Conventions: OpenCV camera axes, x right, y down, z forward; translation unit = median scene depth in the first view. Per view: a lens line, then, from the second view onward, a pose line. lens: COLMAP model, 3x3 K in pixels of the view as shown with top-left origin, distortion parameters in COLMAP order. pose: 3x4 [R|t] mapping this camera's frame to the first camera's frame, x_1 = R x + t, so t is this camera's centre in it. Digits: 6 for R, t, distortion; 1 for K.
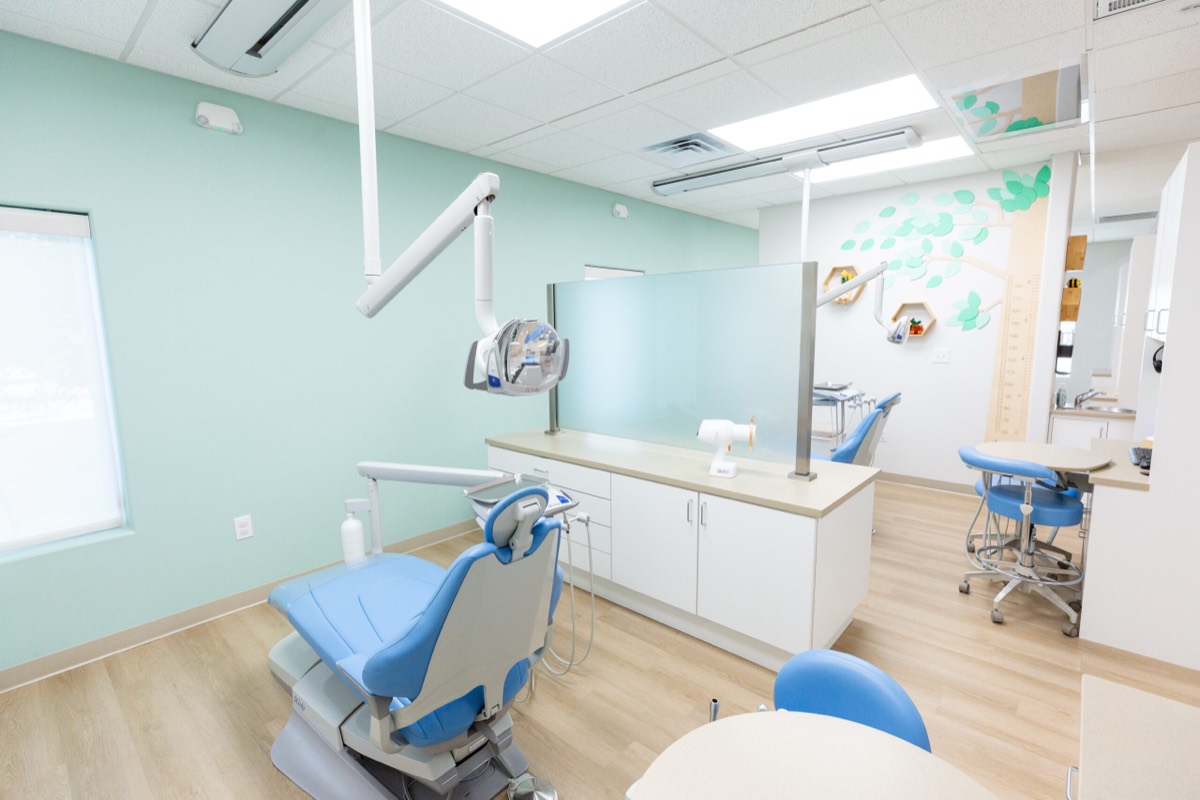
lens RADIAL K [[542.4, 0, 600.0], [0, 542.4, 400.0], [0, 0, 1]] dist [0.004452, 0.001181]
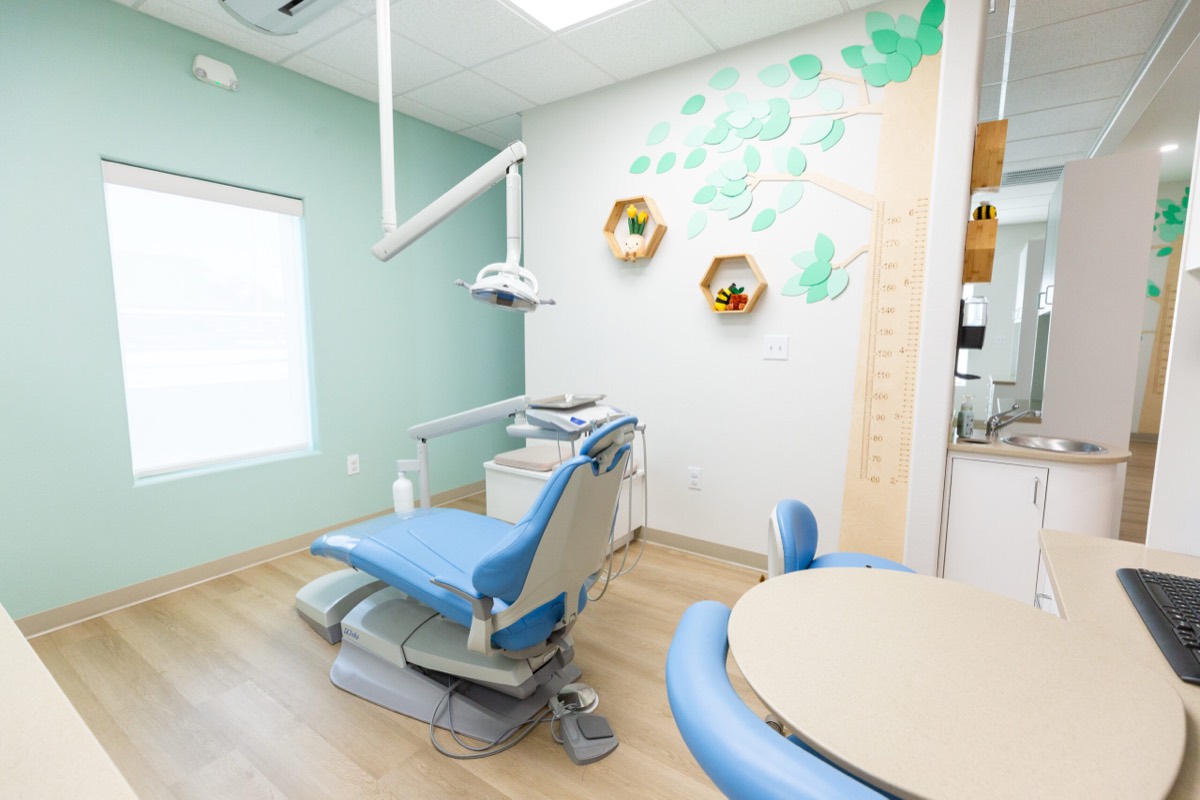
lens RADIAL K [[531.1, 0, 597.6], [0, 531.1, 399.5], [0, 0, 1]] dist [0.002073, 0.001187]
pose [[0.992725, -0.006671, 0.120217, 0.396578], [0.006954, 0.999974, -0.001932, -0.026624], [-0.120201, 0.002754, 0.992746, 0.490373]]
